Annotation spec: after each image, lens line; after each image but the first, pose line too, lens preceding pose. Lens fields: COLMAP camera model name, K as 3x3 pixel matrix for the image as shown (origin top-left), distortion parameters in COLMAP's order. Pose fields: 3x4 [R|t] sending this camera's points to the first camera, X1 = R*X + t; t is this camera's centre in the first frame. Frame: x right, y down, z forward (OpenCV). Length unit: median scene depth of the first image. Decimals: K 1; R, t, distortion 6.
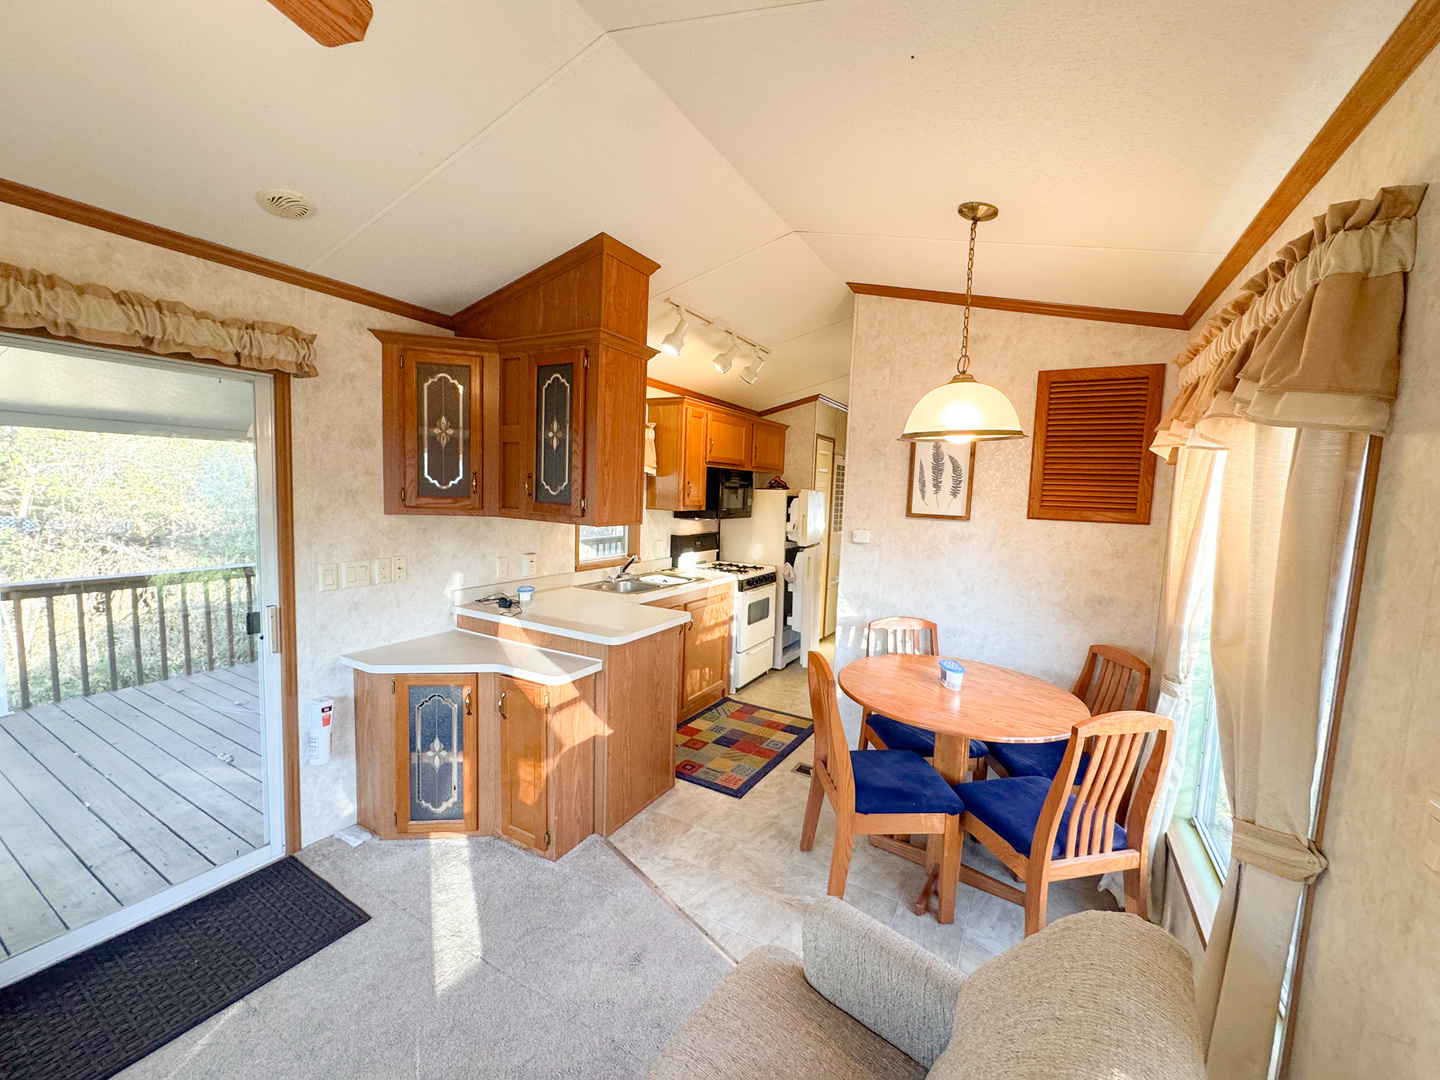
lens RADIAL K [[572.3, 0, 719.5], [0, 572.3, 540.2], [0, 0, 1]] dist [-0.001364, -0.000462]
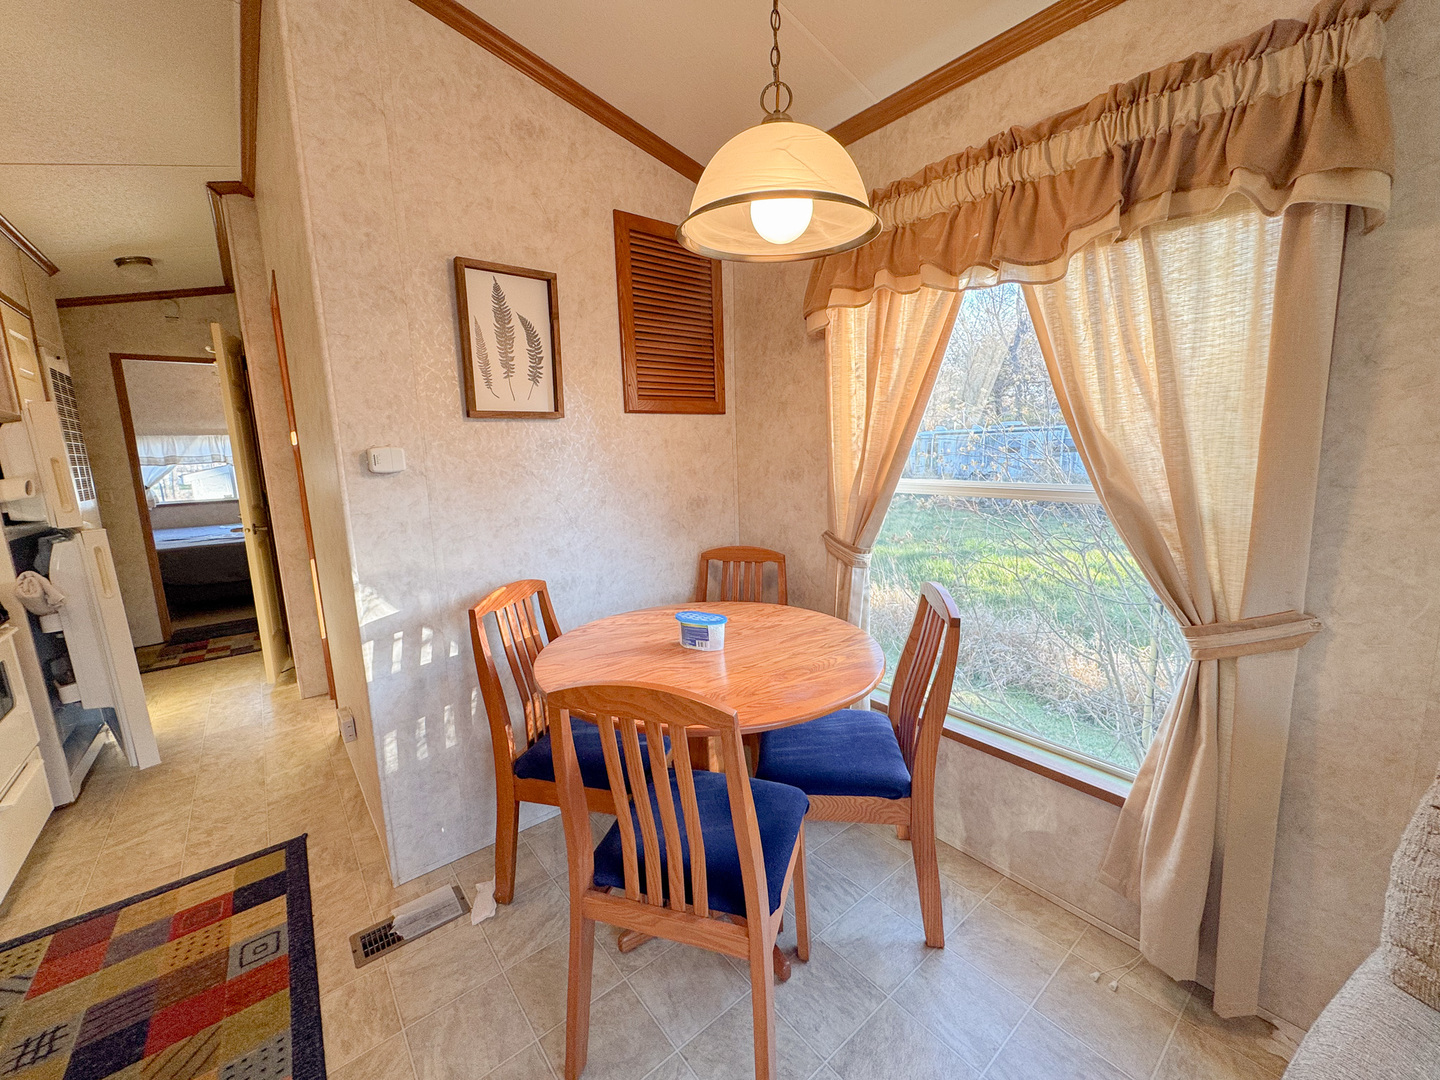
lens RADIAL K [[574.8, 0, 720.0], [0, 574.8, 540.0], [0, 0, 1]] dist [-0.000282, -0.000367]
pose [[0.358010, -0.196557, 0.912795, -0.155394], [0.126331, 0.978799, 0.161221, 0.021255], [-0.925132, 0.057595, 0.375251, 0.613400]]
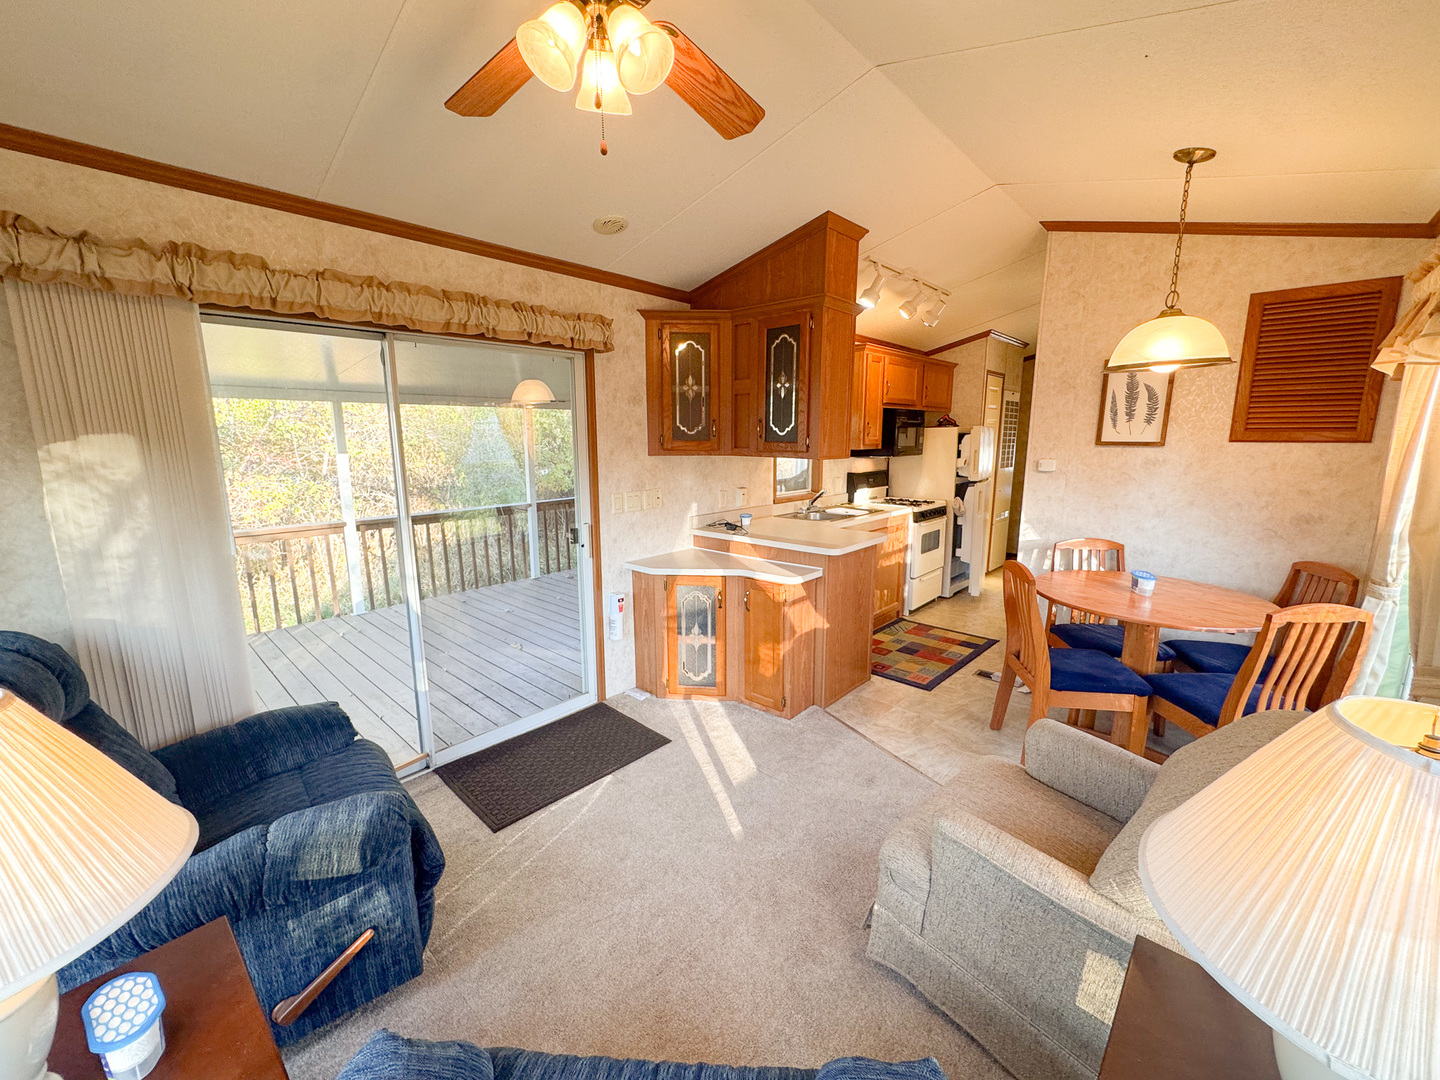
lens RADIAL K [[574.8, 0, 720.0], [0, 574.8, 540.0], [0, 0, 1]] dist [-0.000282, -0.000367]
pose [[0.975362, 0.001293, -0.220607, -0.131984], [0.018239, 0.996087, 0.086477, 0.032920], [0.219856, -0.088370, 0.971522, -0.230464]]
